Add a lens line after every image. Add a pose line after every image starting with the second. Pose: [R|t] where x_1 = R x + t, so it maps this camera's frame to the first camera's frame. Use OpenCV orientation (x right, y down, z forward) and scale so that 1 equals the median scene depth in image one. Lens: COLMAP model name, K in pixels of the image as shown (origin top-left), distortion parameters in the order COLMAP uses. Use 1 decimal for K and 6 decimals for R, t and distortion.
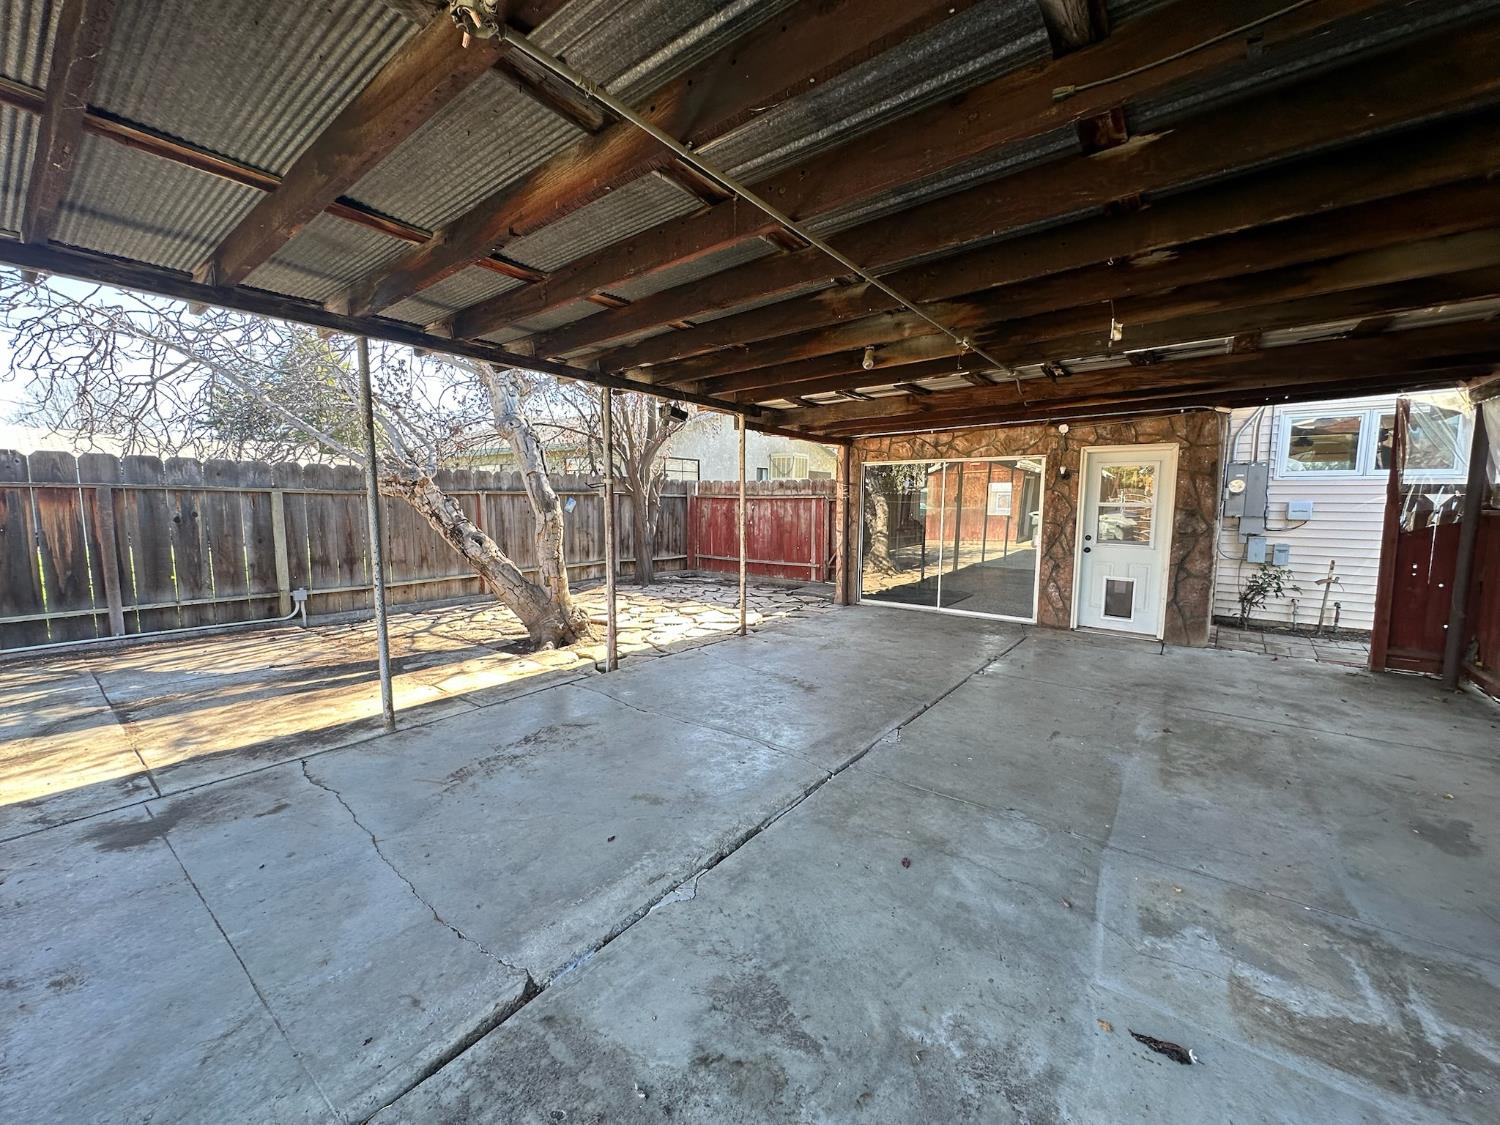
lens RADIAL K [[596.5, 0, 750.3], [0, 596.5, 562.5], [0, 0, 1]] dist [-0.006925, 0.001299]
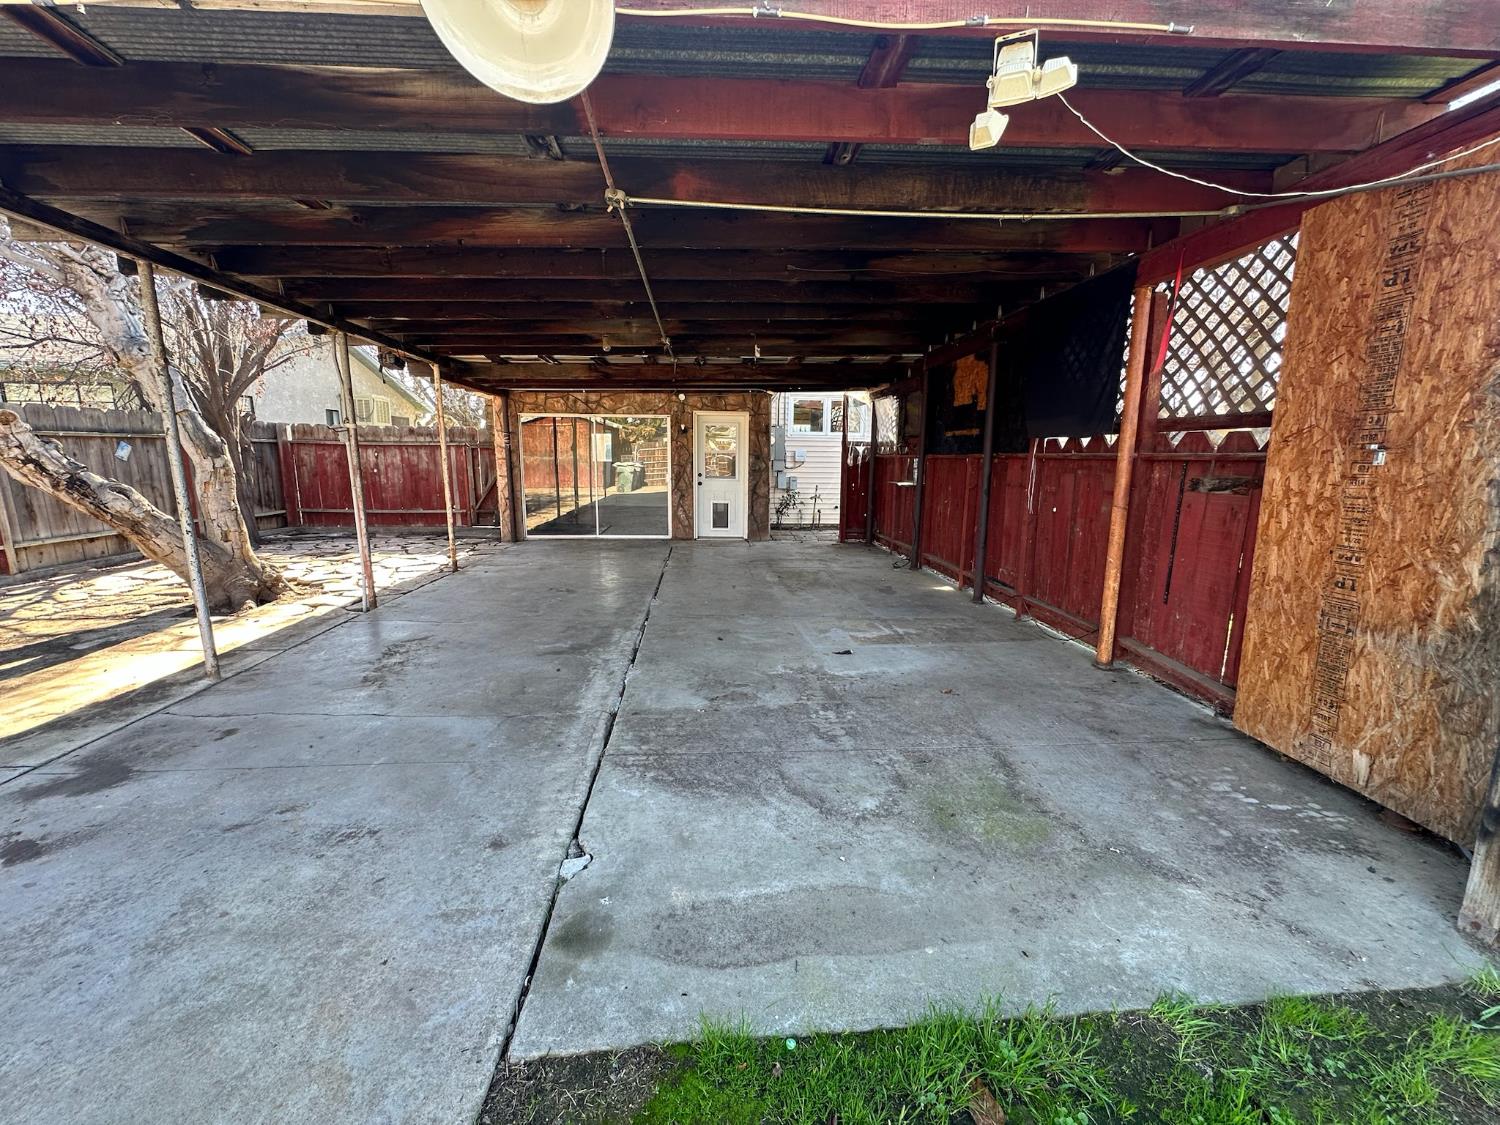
lens RADIAL K [[596.5, 0, 750.3], [0, 596.5, 562.5], [0, 0, 1]] dist [-0.006925, 0.001299]
pose [[0.745374, -0.116915, 0.656314, -0.353669], [0.062007, 0.992392, 0.106363, 0.025708], [-0.663756, -0.038584, 0.746953, -0.190332]]
